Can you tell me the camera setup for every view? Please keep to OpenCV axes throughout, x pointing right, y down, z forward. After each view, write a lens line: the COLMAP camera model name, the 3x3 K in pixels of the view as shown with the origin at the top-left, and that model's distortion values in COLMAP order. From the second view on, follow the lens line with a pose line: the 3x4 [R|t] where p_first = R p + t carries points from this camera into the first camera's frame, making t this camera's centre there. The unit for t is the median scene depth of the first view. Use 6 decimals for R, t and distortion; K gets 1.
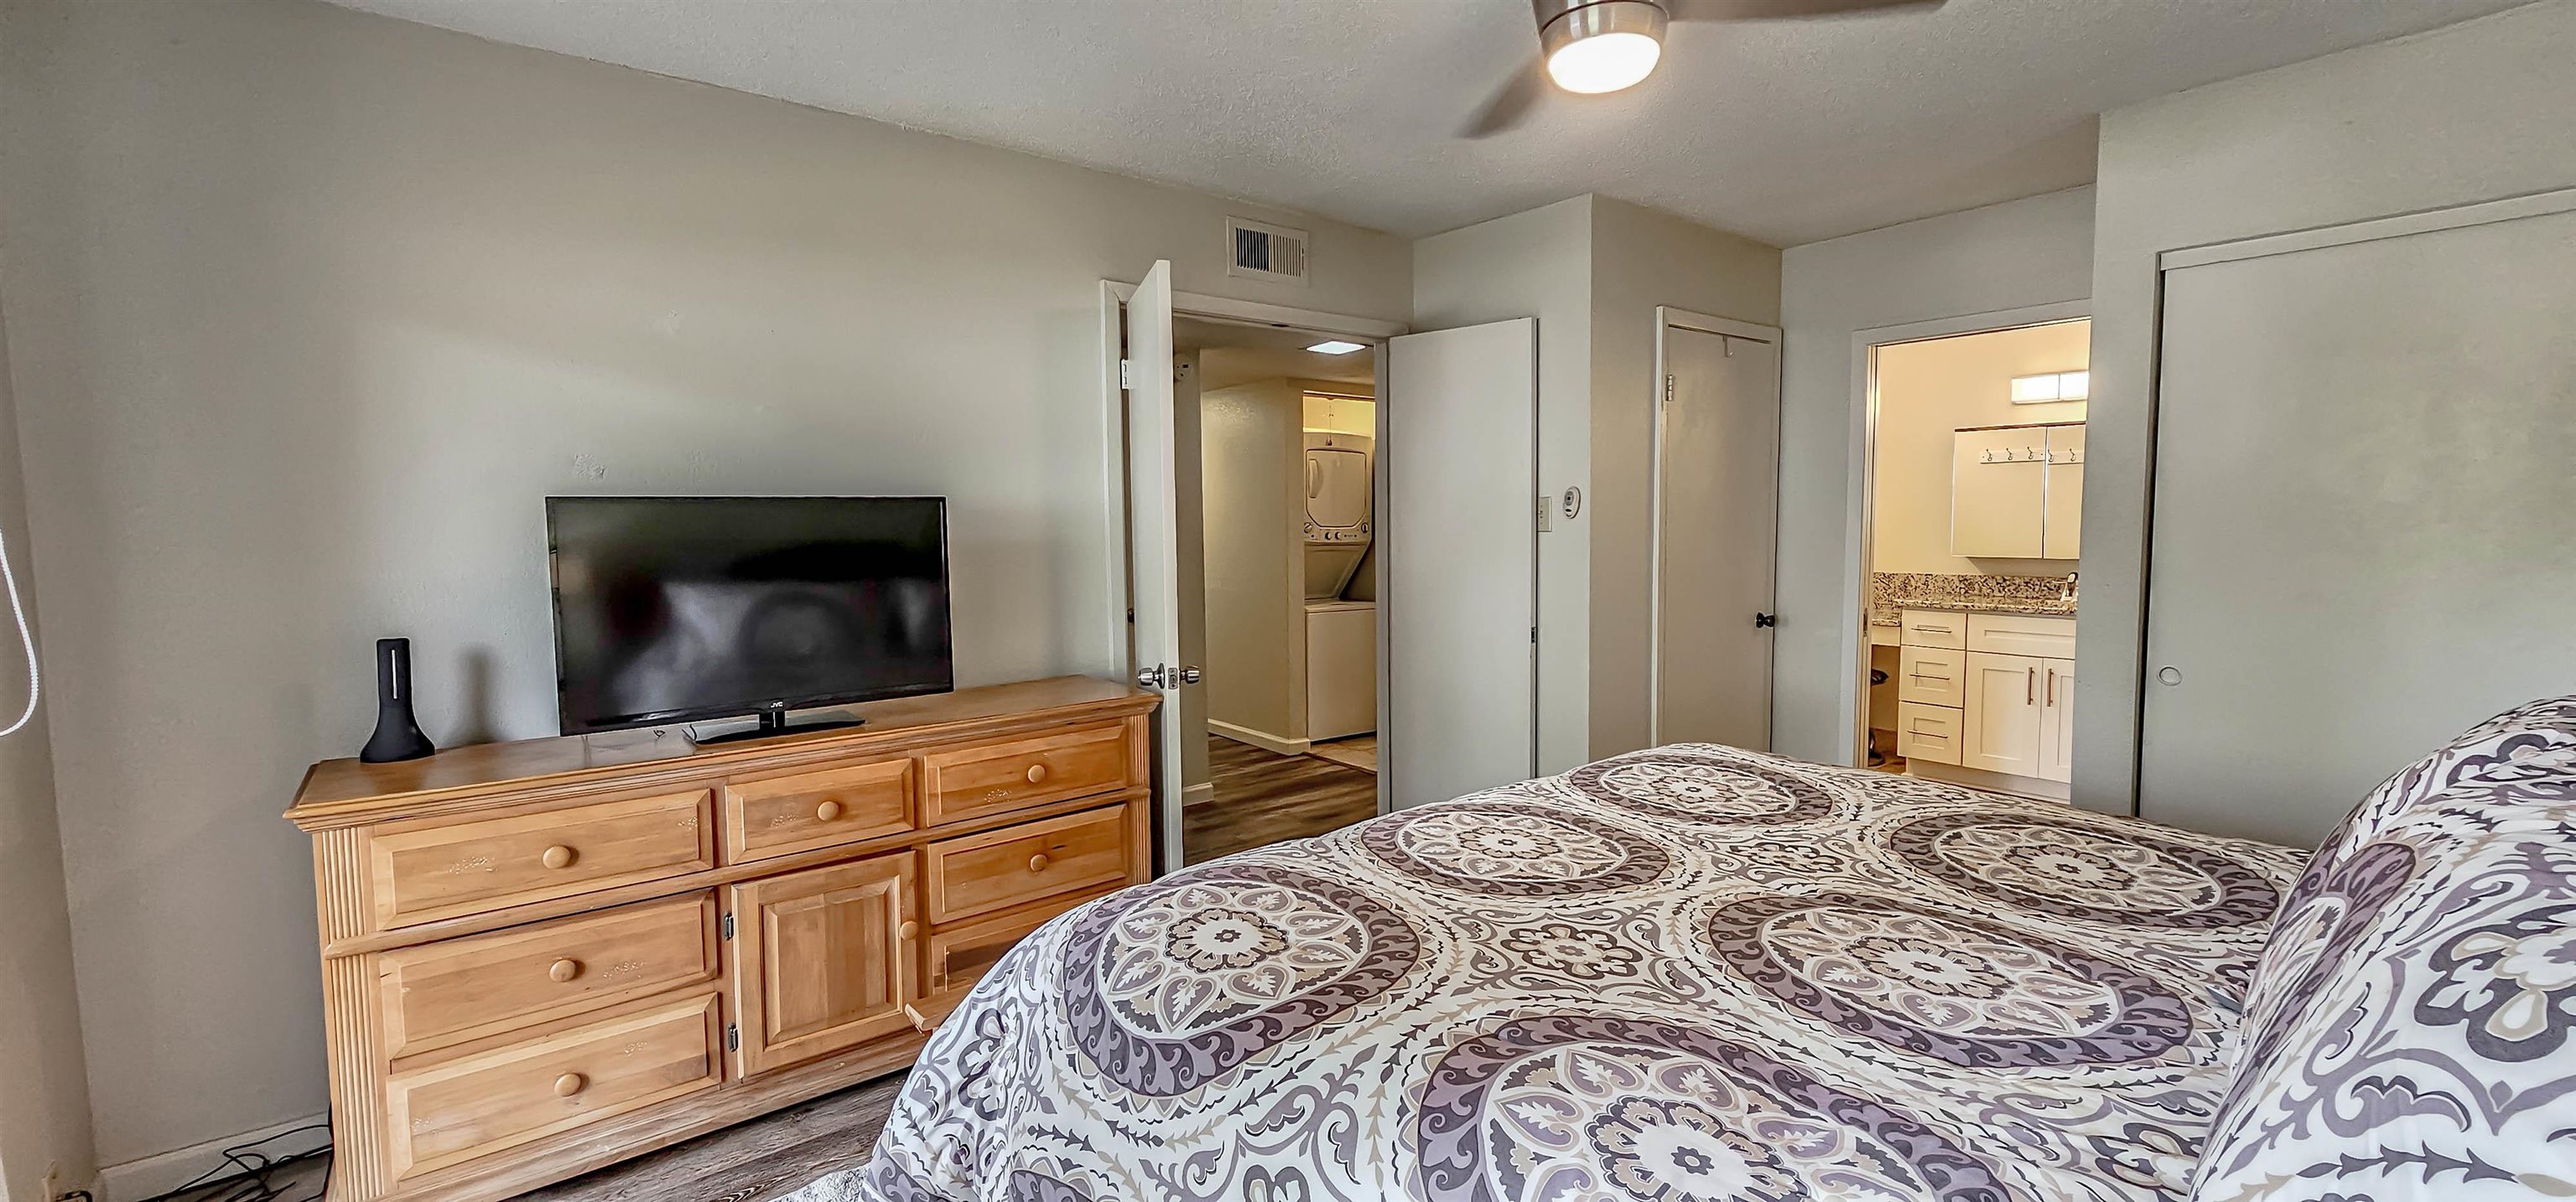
lens RADIAL K [[1062.5, 0, 1302.6], [0, 1062.5, 610.3], [0, 0, 1]] dist [-0.001256, -0.000309]
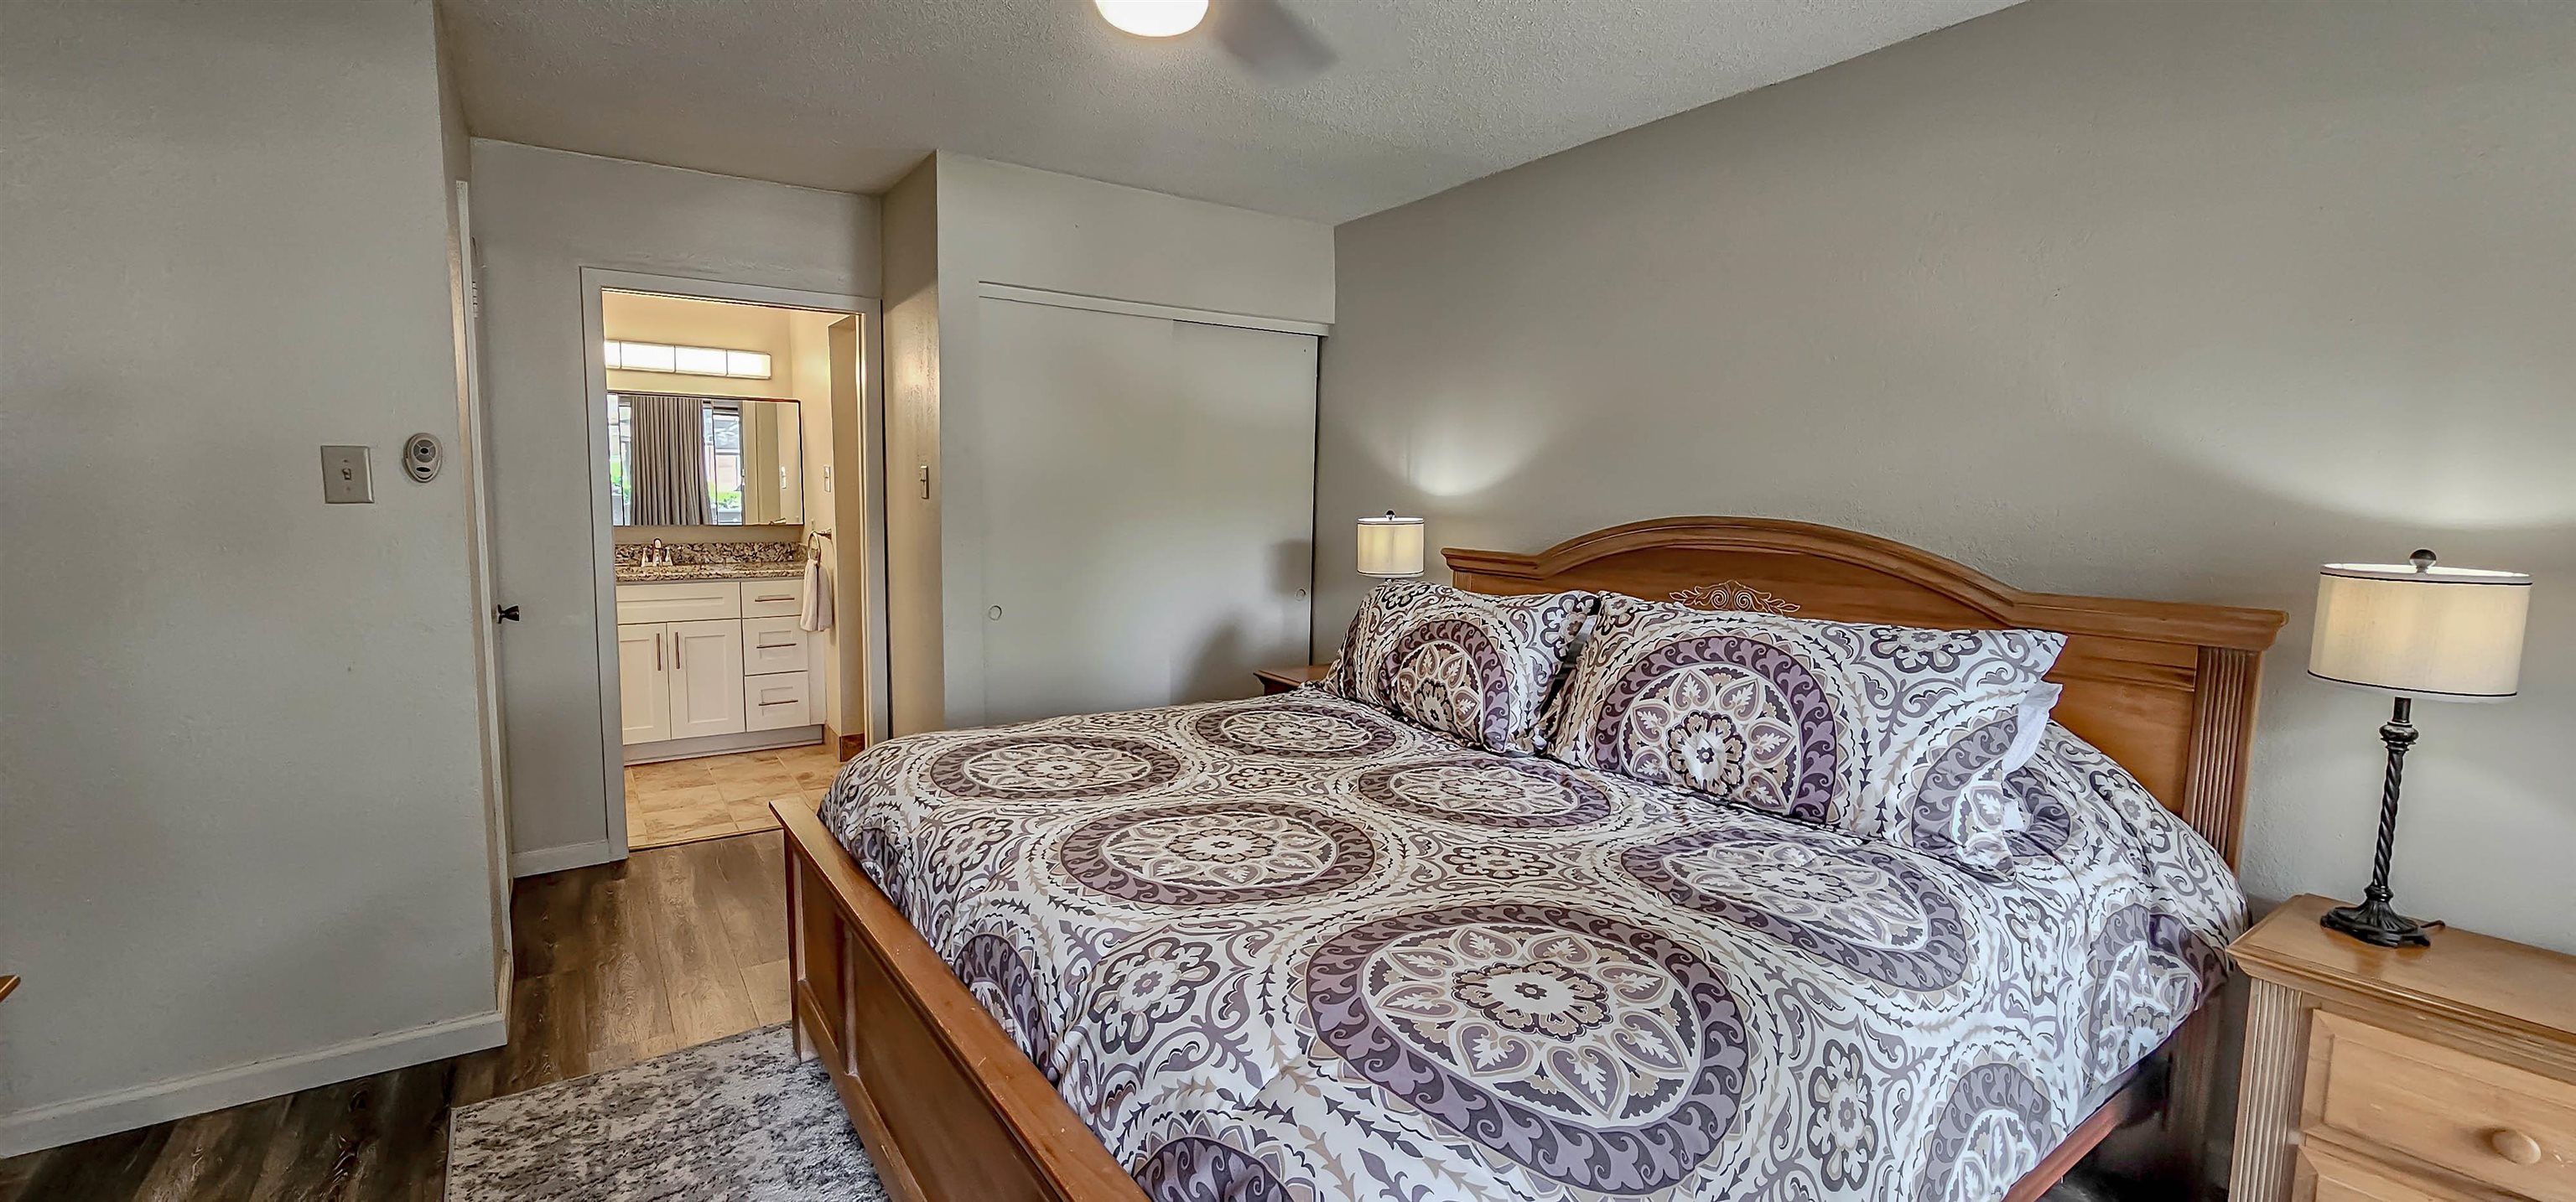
lens RADIAL K [[1049.8, 0, 1293.5], [0, 1049.8, 607.6], [0, 0, 1]] dist [-0.001038, -0.000221]
pose [[0.070930, -0.102670, 0.992183, -0.839832], [0.068560, 0.992838, 0.097837, -0.085910], [-0.995122, 0.061084, 0.077461, 1.054602]]
